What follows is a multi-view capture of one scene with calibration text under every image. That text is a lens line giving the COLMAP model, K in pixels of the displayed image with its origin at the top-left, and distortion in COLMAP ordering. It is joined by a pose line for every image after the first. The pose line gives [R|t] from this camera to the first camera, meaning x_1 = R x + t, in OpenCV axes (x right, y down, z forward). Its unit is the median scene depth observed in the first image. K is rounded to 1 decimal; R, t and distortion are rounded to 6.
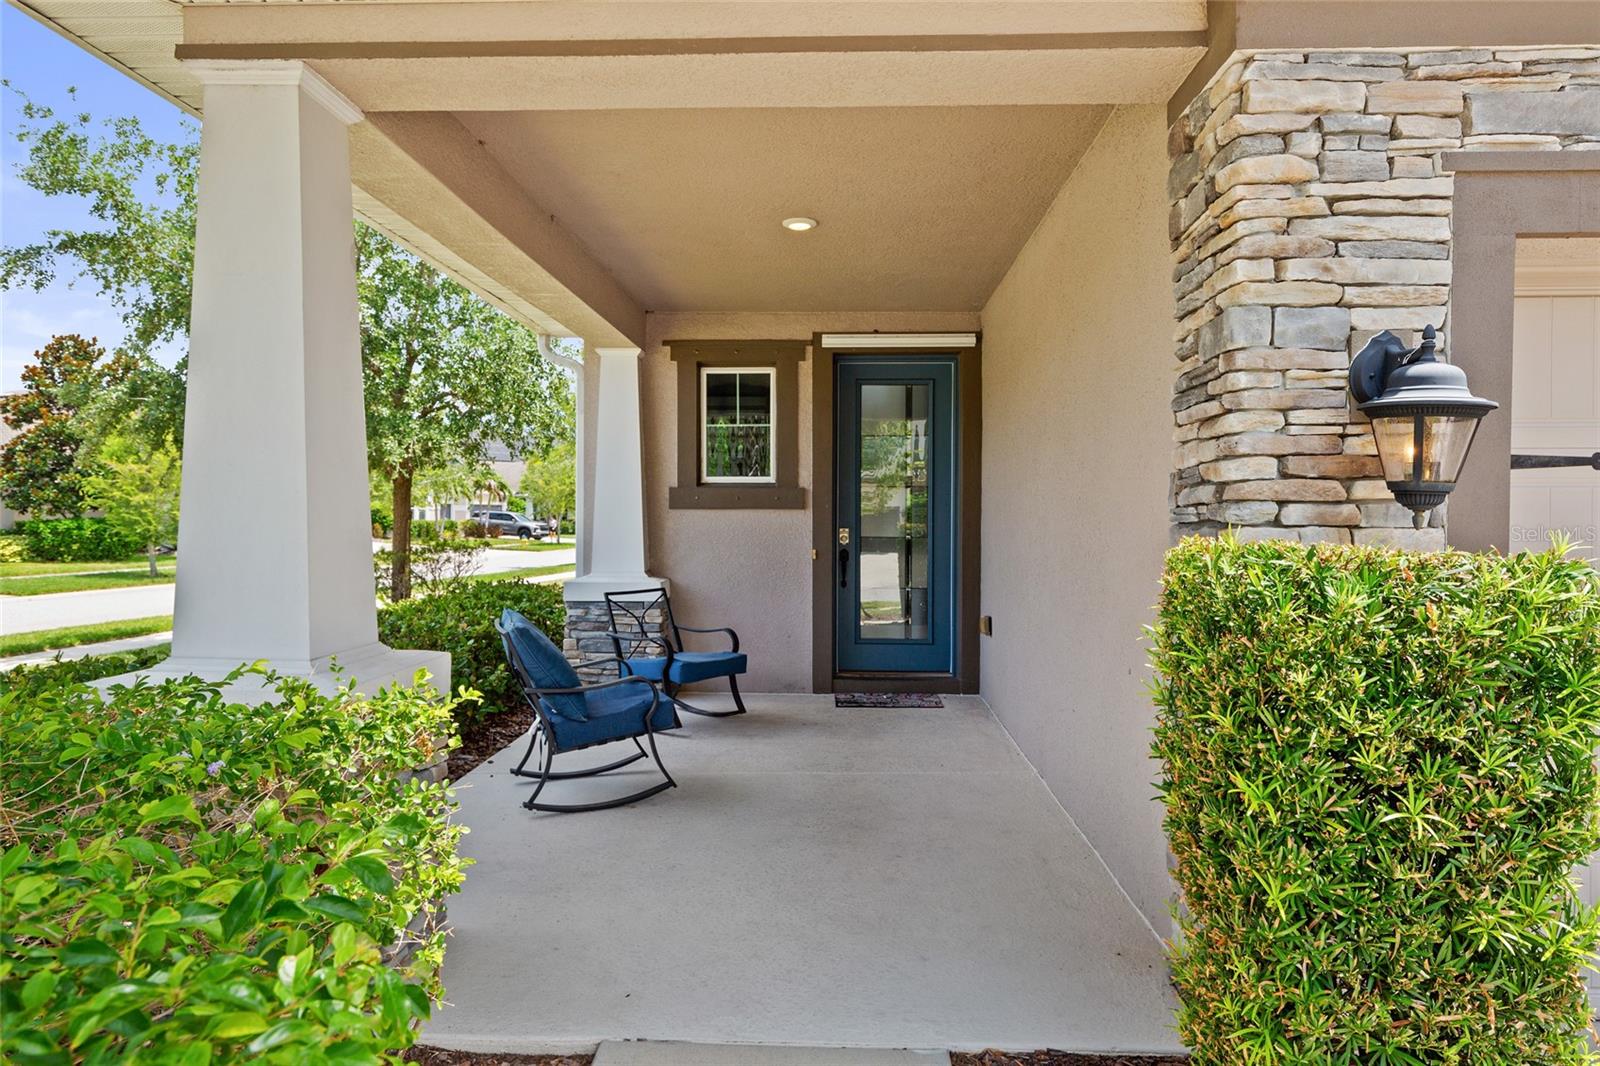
lens RADIAL K [[962.4, 0, 801.3], [0, 962.4, 530.7], [0, 0, 1]] dist [0.001360, 0.000113]
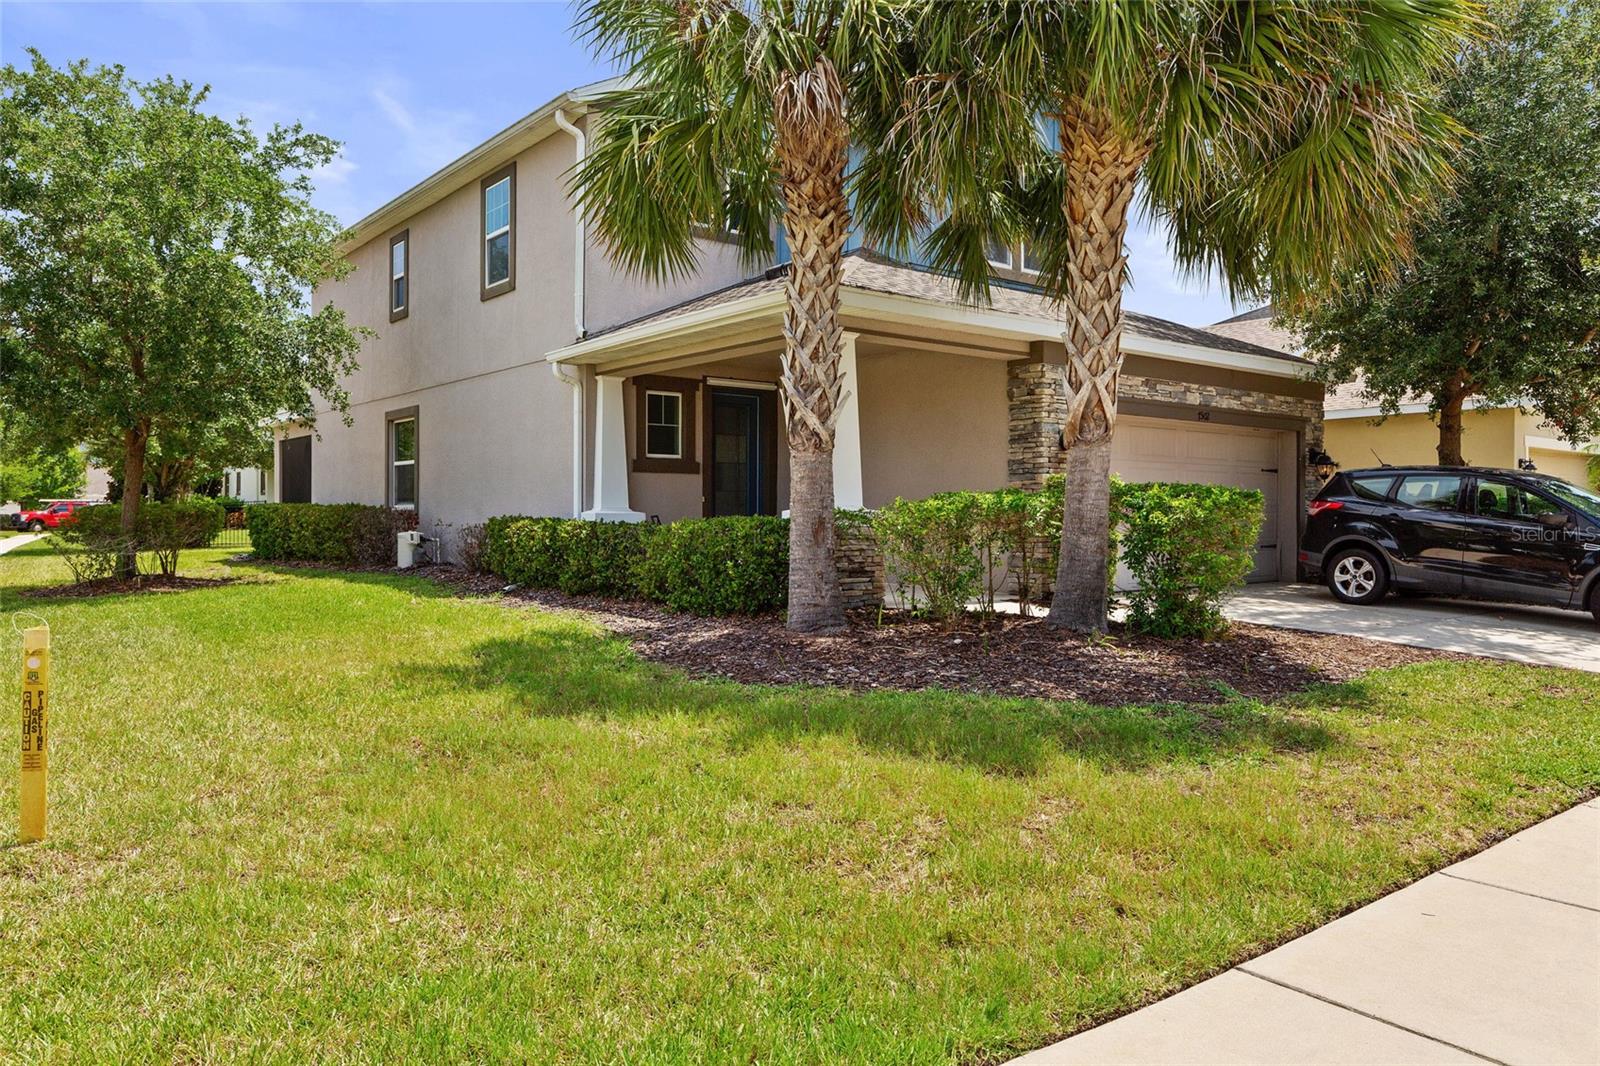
lens RADIAL K [[1083.2, 0, 798.6], [0, 1083.2, 532.2], [0, 0, 1]] dist [0.006122, -0.000575]
pose [[0.754904, -0.012735, 0.655711, -1.180940], [0.007248, 0.999912, 0.011075, 0.065345], [-0.655795, -0.003608, 0.754931, -0.645911]]
